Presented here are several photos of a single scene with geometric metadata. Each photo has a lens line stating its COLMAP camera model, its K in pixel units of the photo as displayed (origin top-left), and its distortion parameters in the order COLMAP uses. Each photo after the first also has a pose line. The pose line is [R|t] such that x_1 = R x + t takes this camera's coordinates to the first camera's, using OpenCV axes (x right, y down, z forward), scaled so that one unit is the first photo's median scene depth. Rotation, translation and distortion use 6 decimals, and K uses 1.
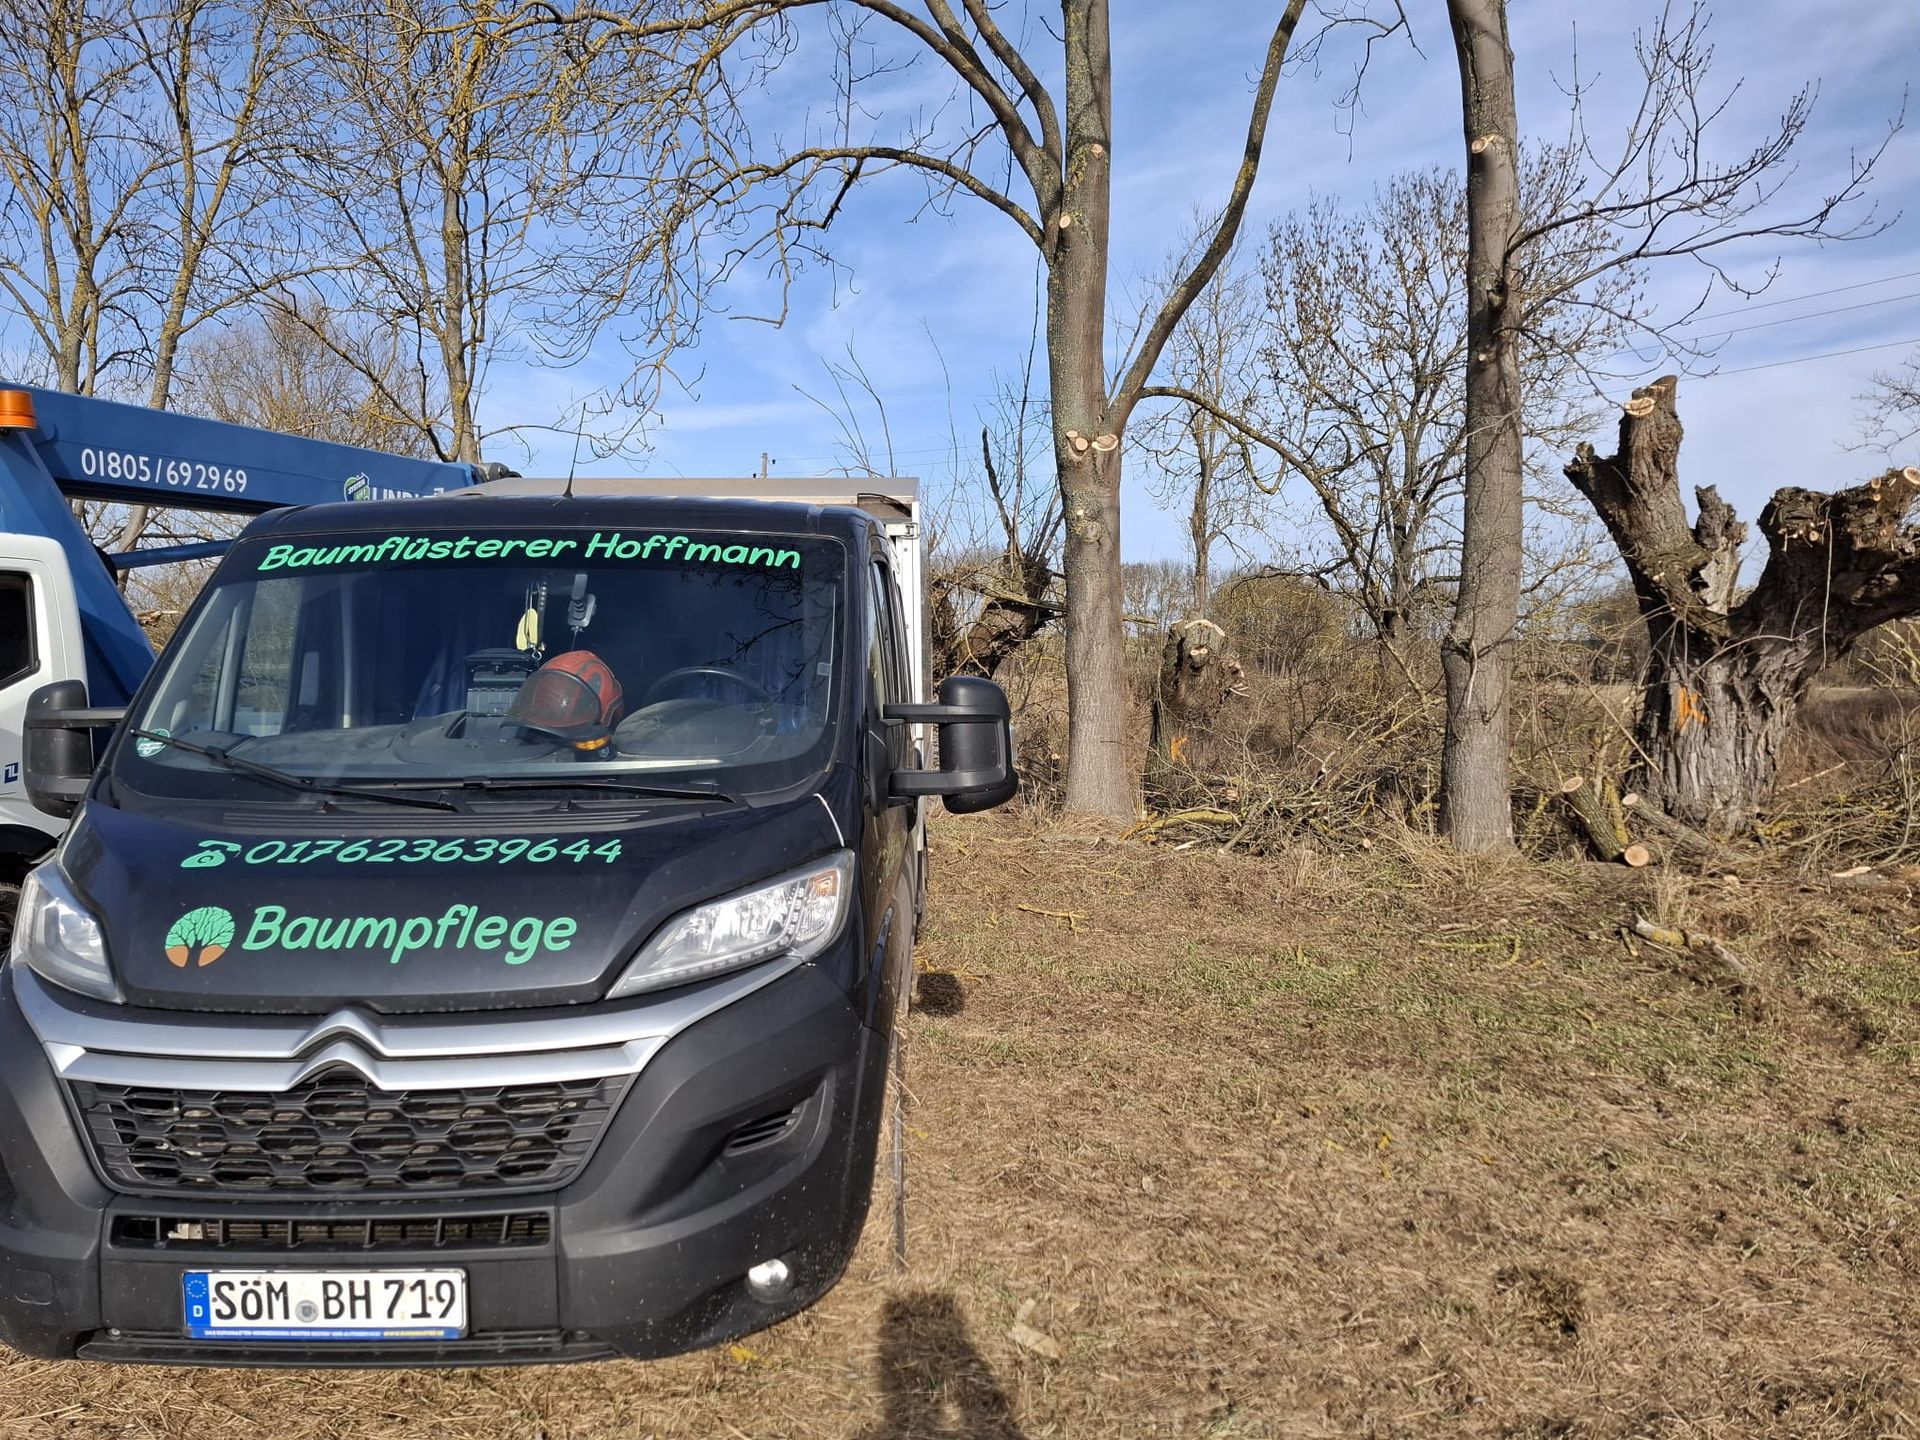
lens RADIAL K [[1361.9, 0, 960.0], [0, 1361.9, 720.0], [0, 0, 1]] dist [0.098645, -0.125576]
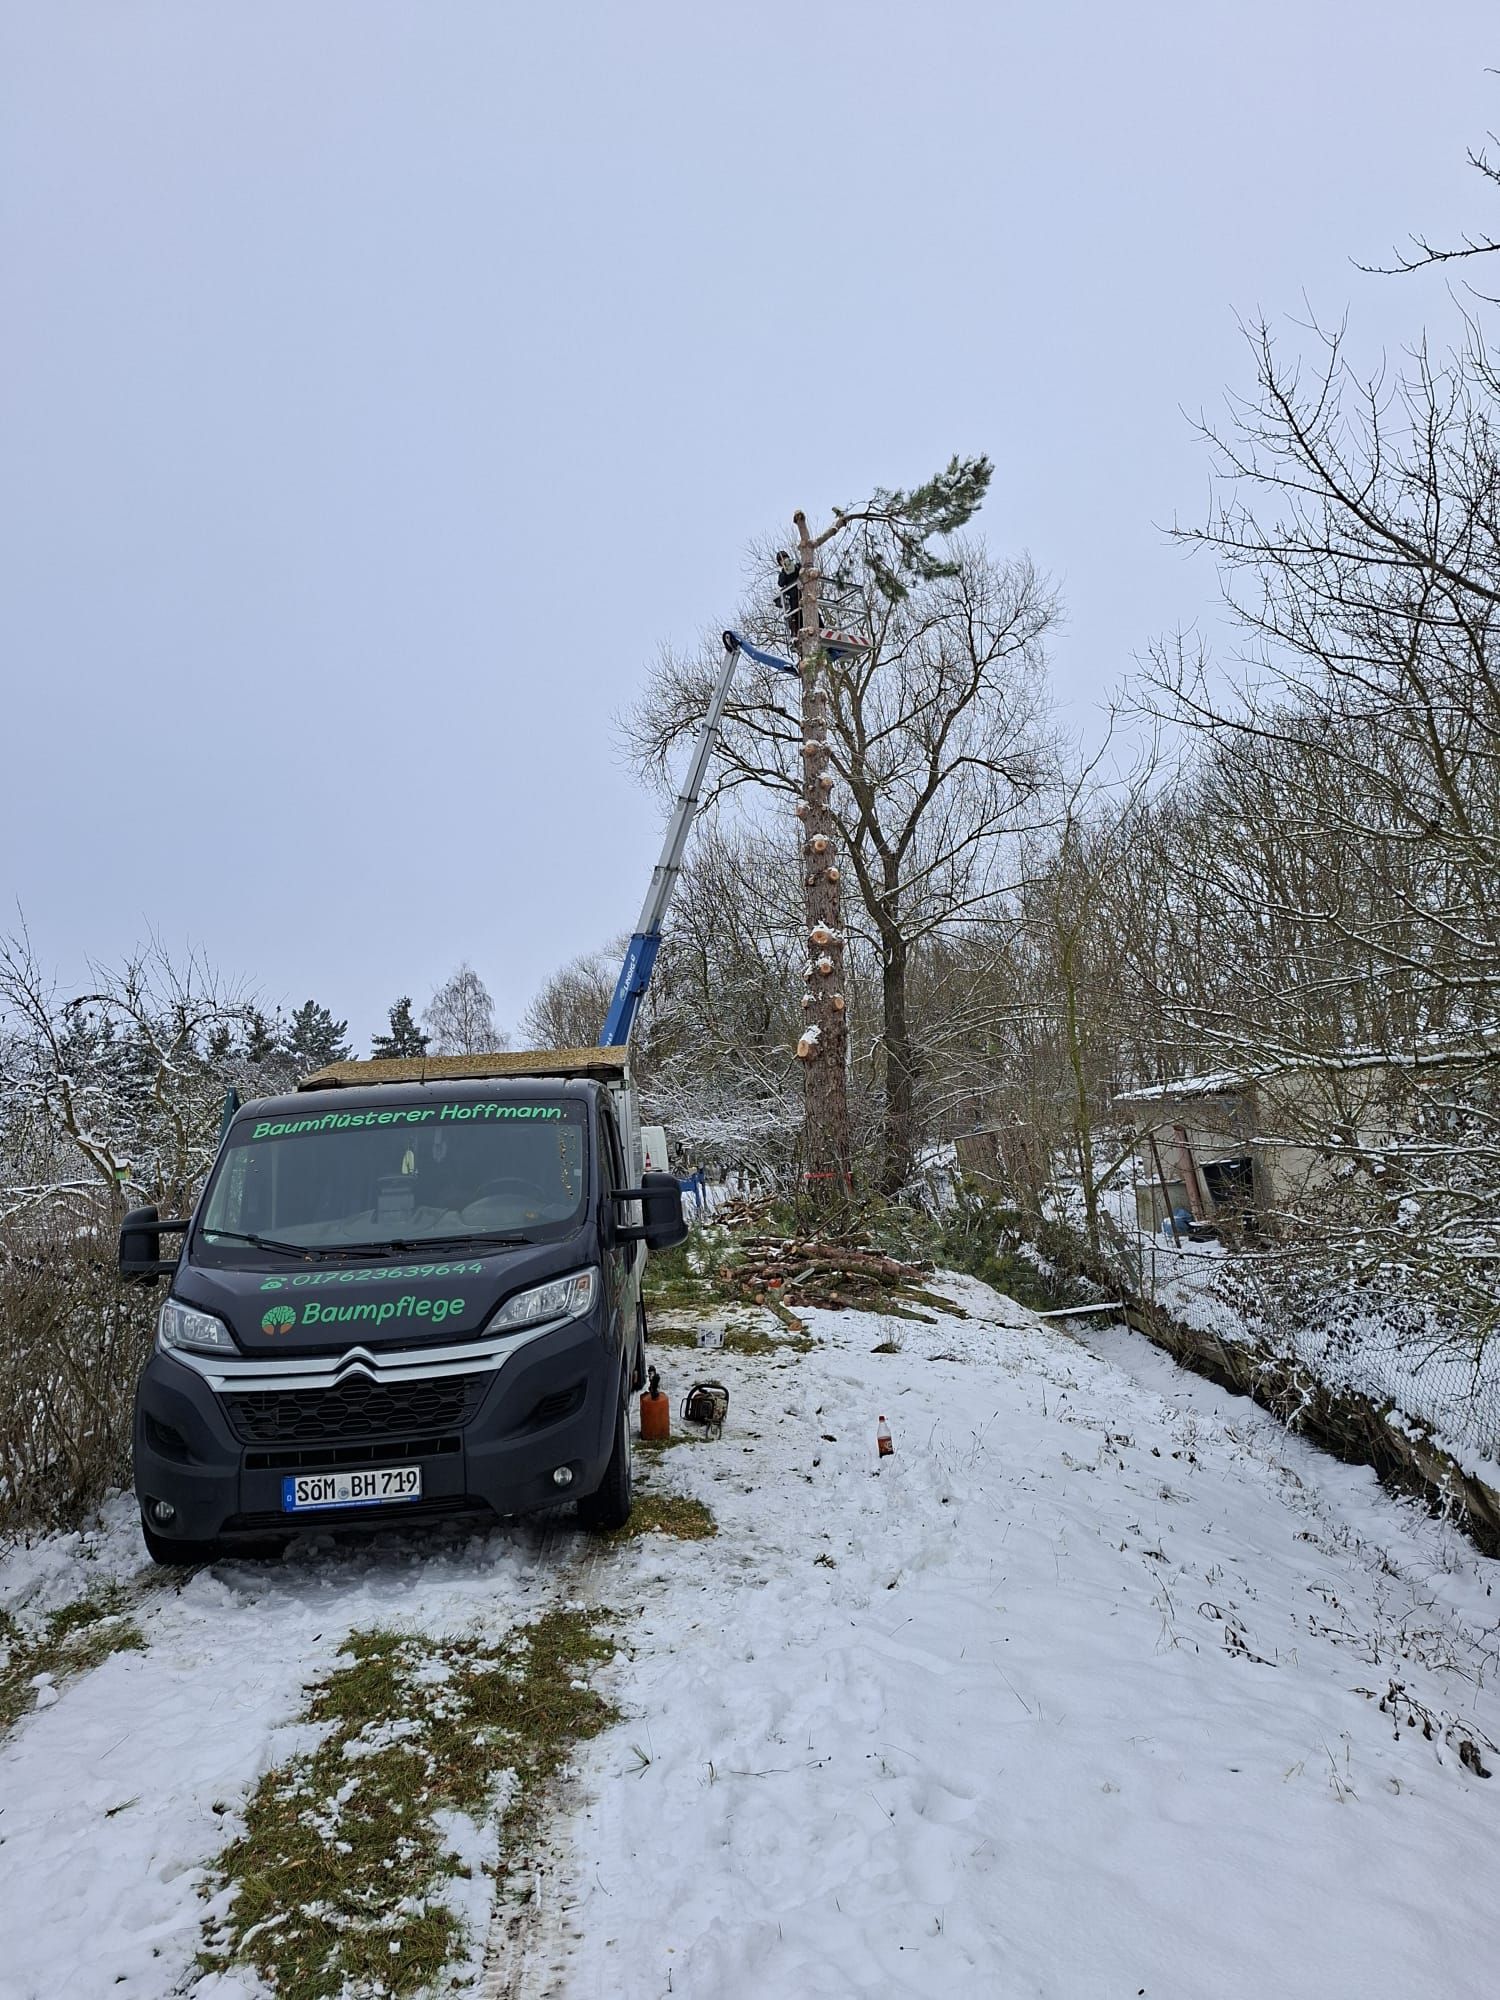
lens RADIAL K [[1437.4, 0, 762.4], [0, 1437.4, 998.2], [0, 0, 1]] dist [0.098492, 0.001971]
pose [[0.997437, -0.049589, 0.051584, 0.079454], [0.057785, 0.983404, -0.171980, 0.107256], [-0.042200, 0.174520, 0.983749, -1.300840]]
